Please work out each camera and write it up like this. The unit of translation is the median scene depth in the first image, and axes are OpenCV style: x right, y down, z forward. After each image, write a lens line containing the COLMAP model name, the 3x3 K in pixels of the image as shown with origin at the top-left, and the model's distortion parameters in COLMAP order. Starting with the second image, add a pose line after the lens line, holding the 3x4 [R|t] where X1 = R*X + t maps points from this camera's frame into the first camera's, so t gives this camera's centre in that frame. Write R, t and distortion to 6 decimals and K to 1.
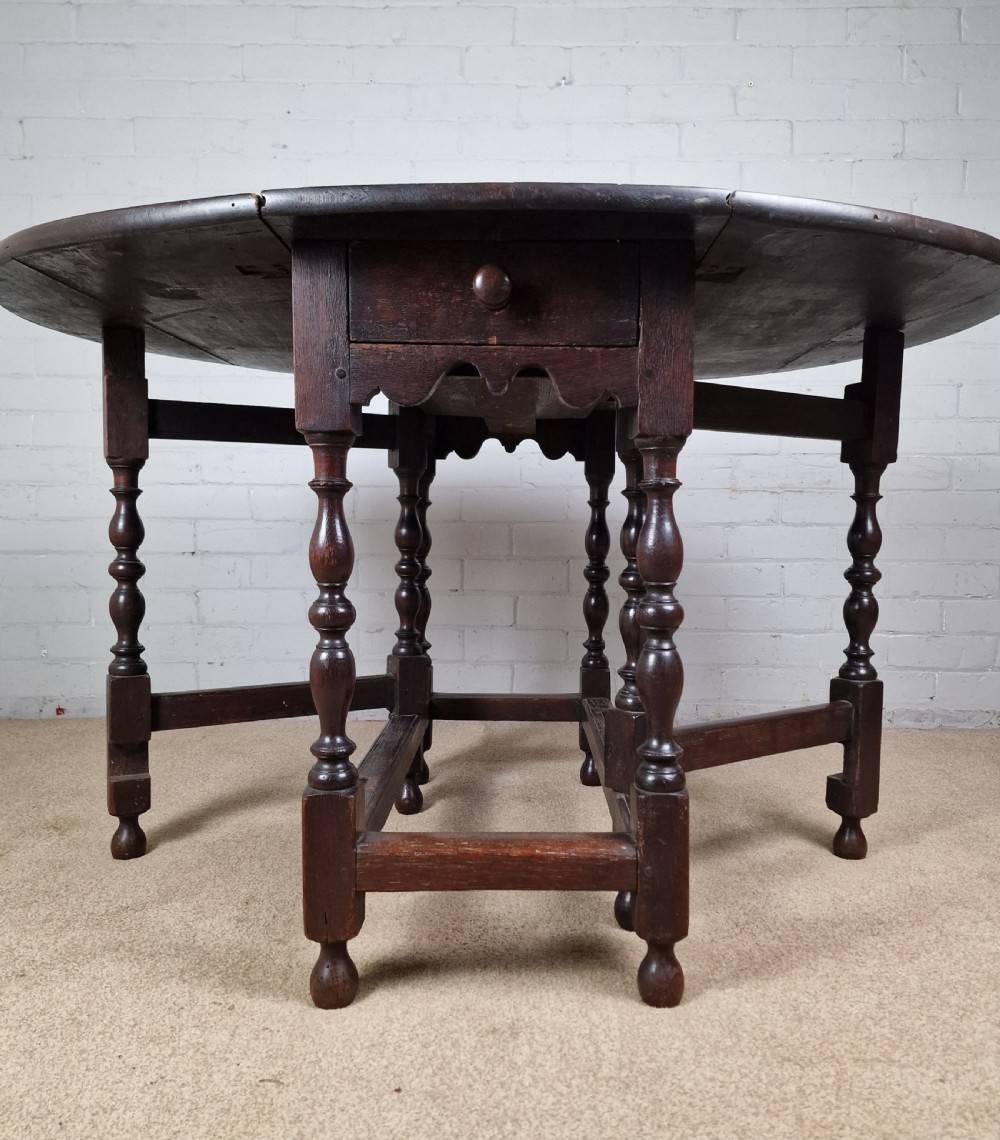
lens RADIAL K [[907.4, 0, 519.9], [0, 907.4, 589.2], [0, 0, 1]] dist [0.043749, -0.021092]
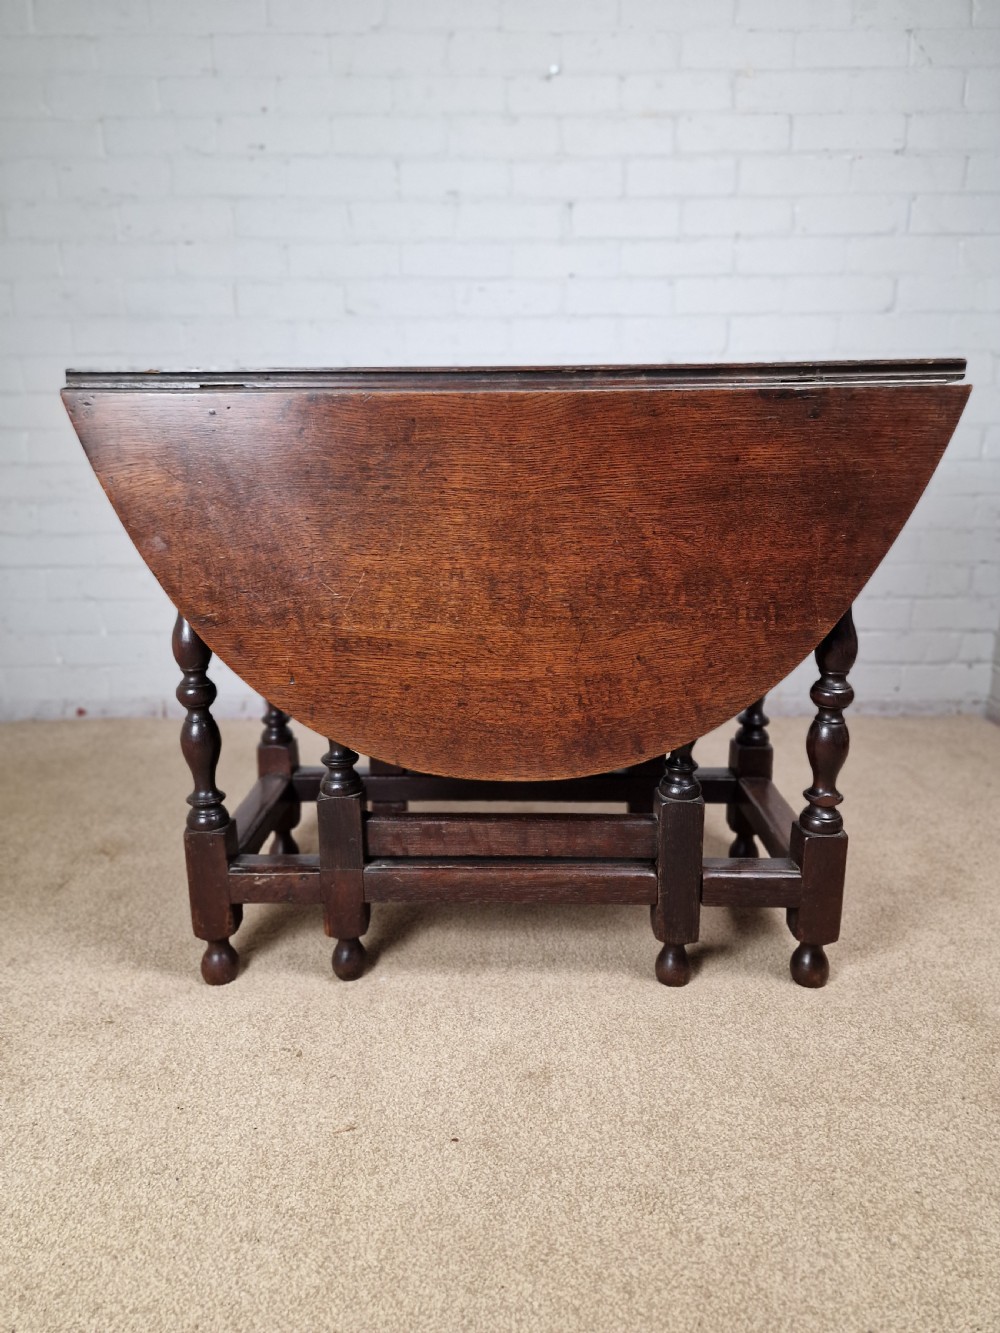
lens RADIAL K [[865.3, 0, 493.4], [0, 865.3, 679.1], [0, 0, 1]] dist [0.064209, -0.046221]
pose [[0.999854, -0.014978, 0.008187, -0.075447], [0.013262, 0.983606, 0.179845, -0.209456], [-0.010747, -0.179710, 0.983661, -0.001787]]
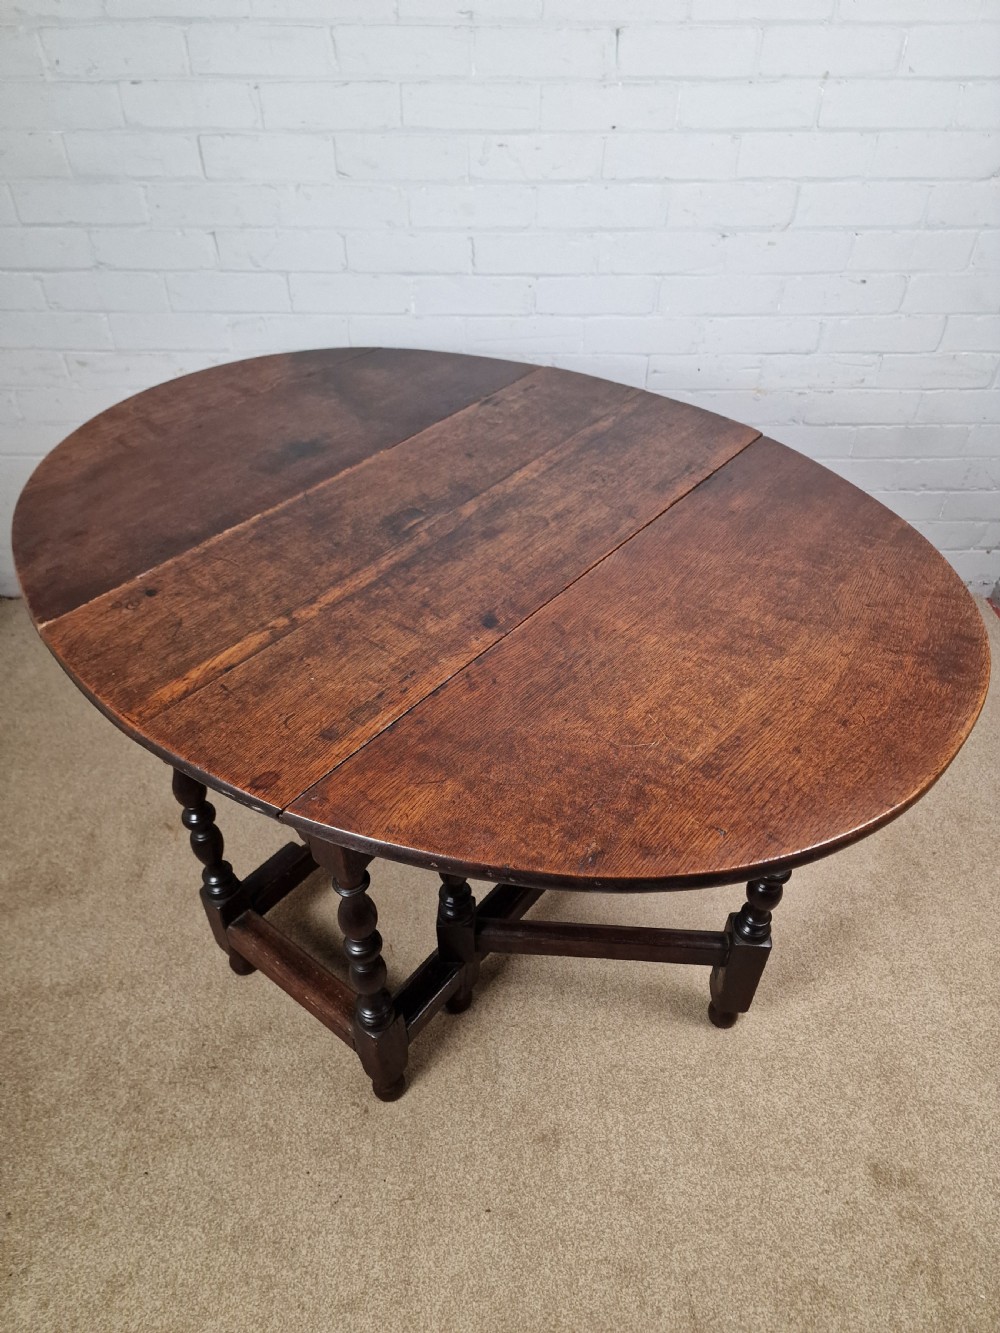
lens RADIAL K [[865.3, 0, 494.1], [0, 865.3, 656.7], [0, 0, 1]] dist [0.064209, -0.046221]
pose [[0.999950, -0.009844, 0.001508, -0.103479], [0.007104, 0.811221, 0.584696, -1.017985], [-0.006979, -0.584657, 0.811251, 0.275062]]
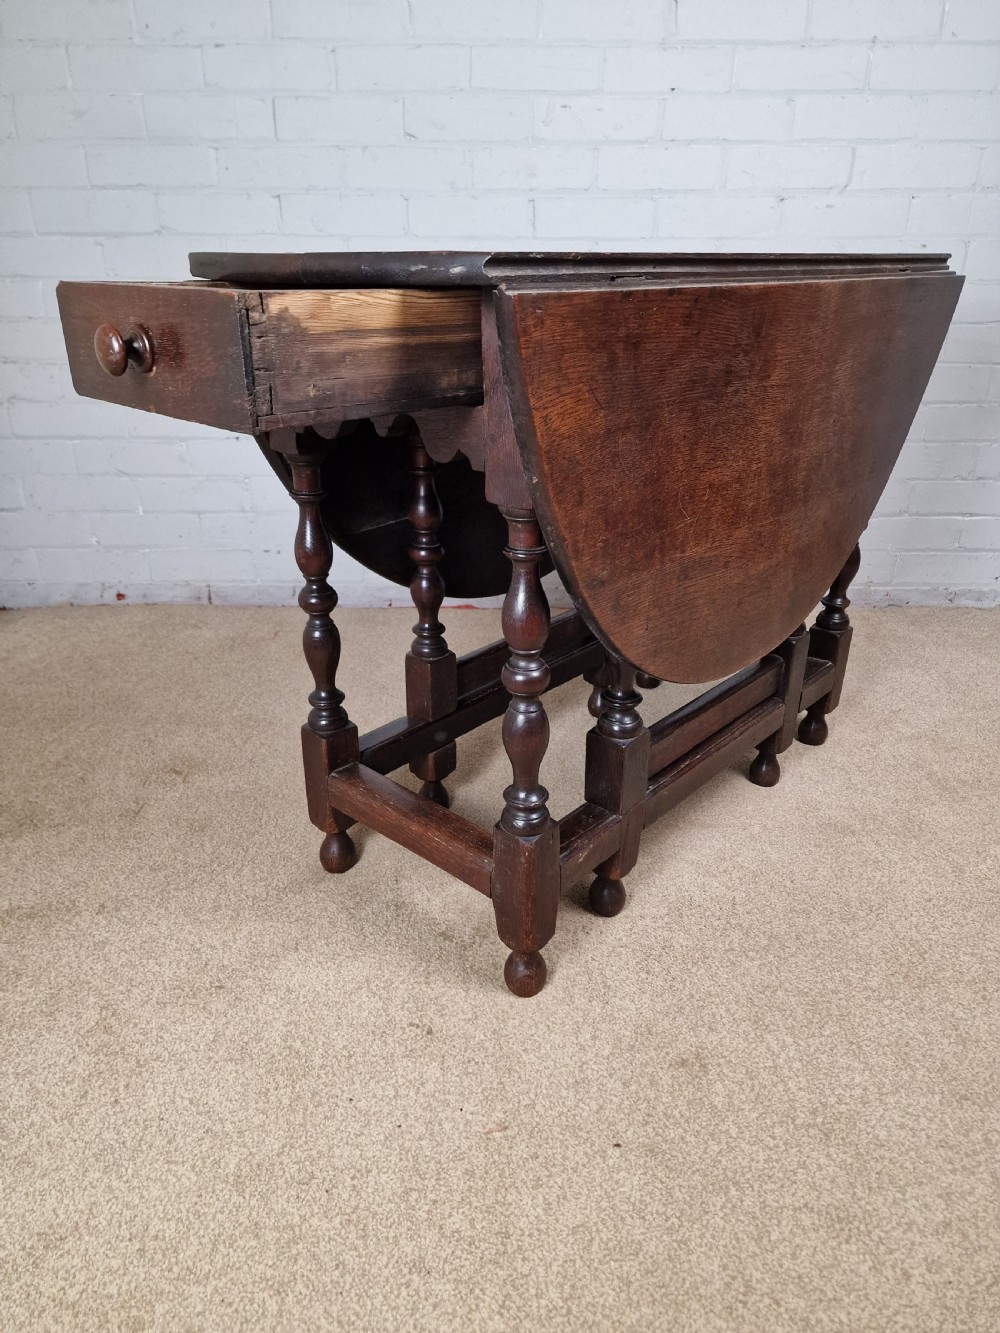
lens RADIAL K [[865.3, 0, 496.8], [0, 865.3, 662.2], [0, 0, 1]] dist [0.064209, -0.046221]
pose [[0.999951, -0.007890, 0.005997, -0.246924], [0.005395, 0.940973, 0.338439, -0.306878], [-0.008313, -0.338390, 0.940969, 0.188164]]
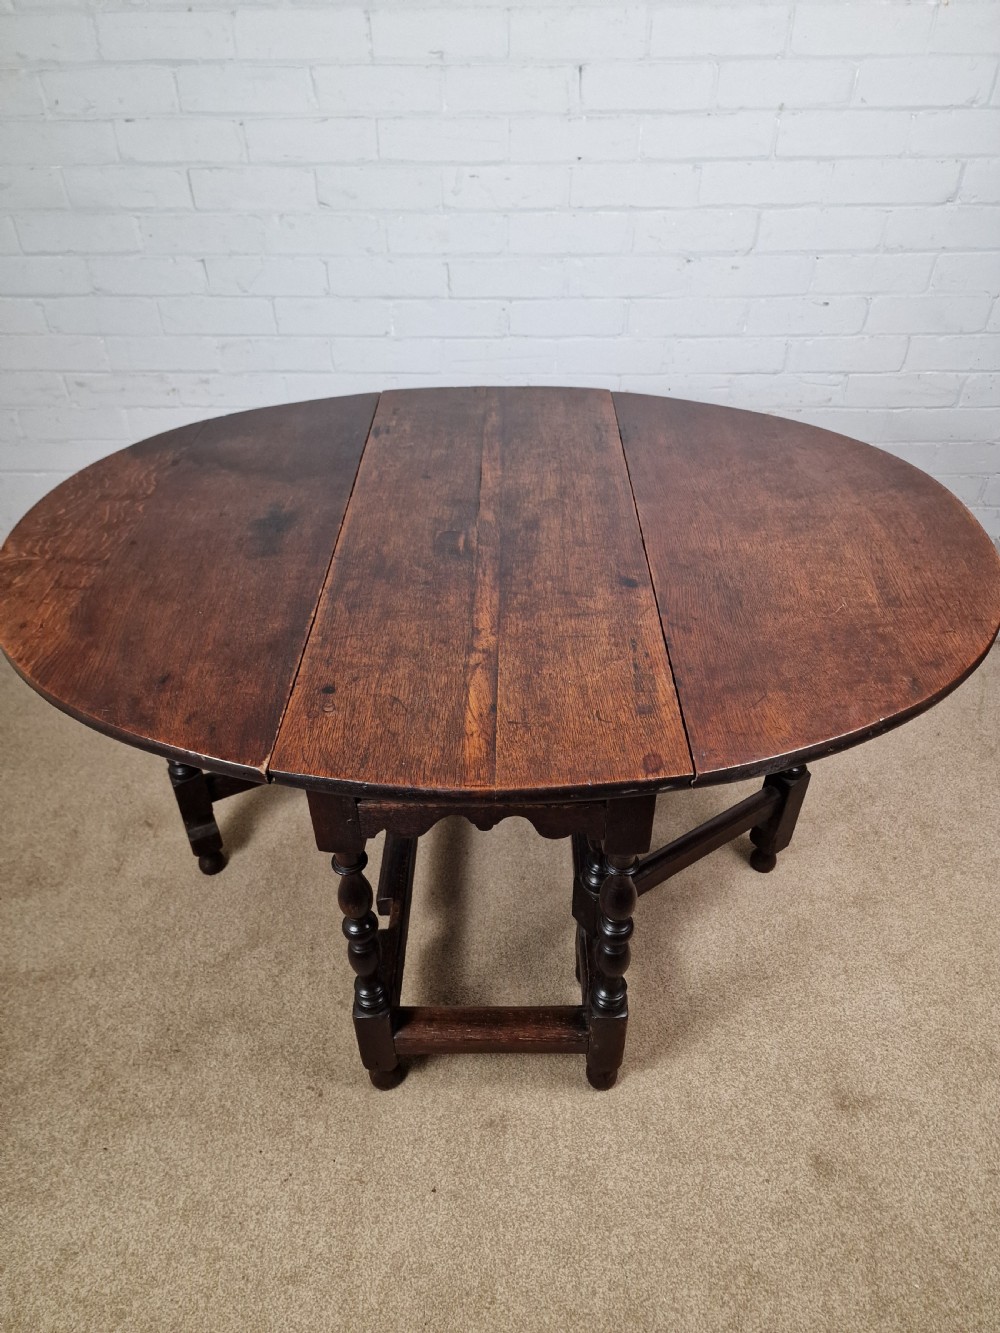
lens RADIAL K [[865.3, 0, 489.0], [0, 865.3, 659.5], [0, 0, 1]] dist [0.064209, -0.046221]
pose [[0.999647, -0.003397, -0.026337, 0.010256], [0.017477, 0.830842, 0.556233, -1.000691], [0.019992, -0.556497, 0.830609, 0.191287]]
